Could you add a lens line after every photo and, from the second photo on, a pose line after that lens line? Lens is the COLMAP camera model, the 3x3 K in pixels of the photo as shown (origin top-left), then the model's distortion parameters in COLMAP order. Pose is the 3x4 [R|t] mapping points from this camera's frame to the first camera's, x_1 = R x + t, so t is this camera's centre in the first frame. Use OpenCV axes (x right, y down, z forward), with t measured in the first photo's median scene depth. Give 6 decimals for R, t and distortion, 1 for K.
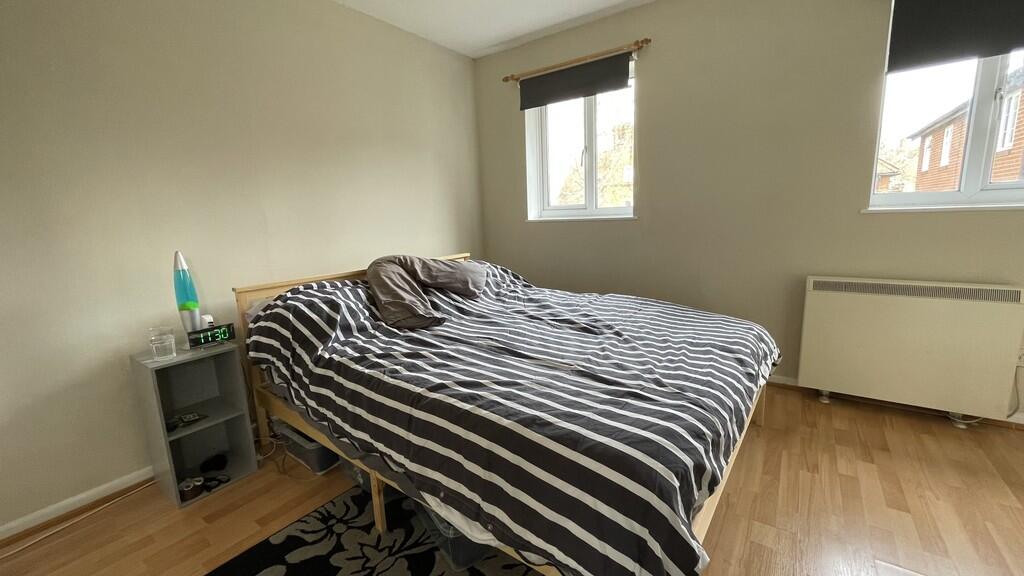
lens RADIAL K [[410.7, 0, 510.6], [0, 410.7, 290.4], [0, 0, 1]] dist [0.000774, 0.000055]
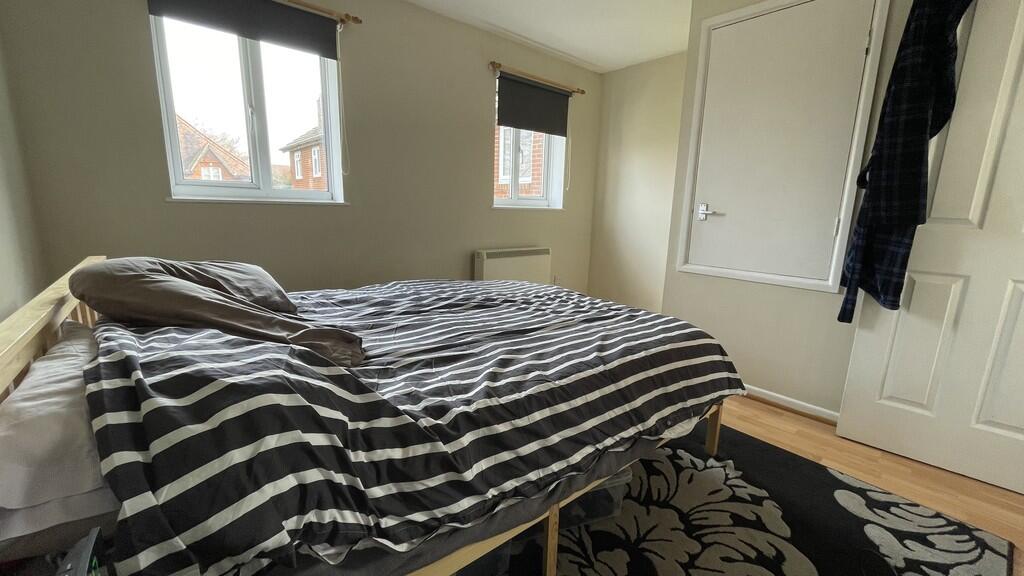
lens RADIAL K [[410.7, 0, 510.6], [0, 410.7, 290.4], [0, 0, 1]] dist [0.000774, 0.000055]
pose [[0.233393, -0.148297, 0.961008, -0.936034], [0.142298, 0.982871, 0.117112, -0.068422], [-0.961914, 0.109417, 0.250498, 0.740722]]
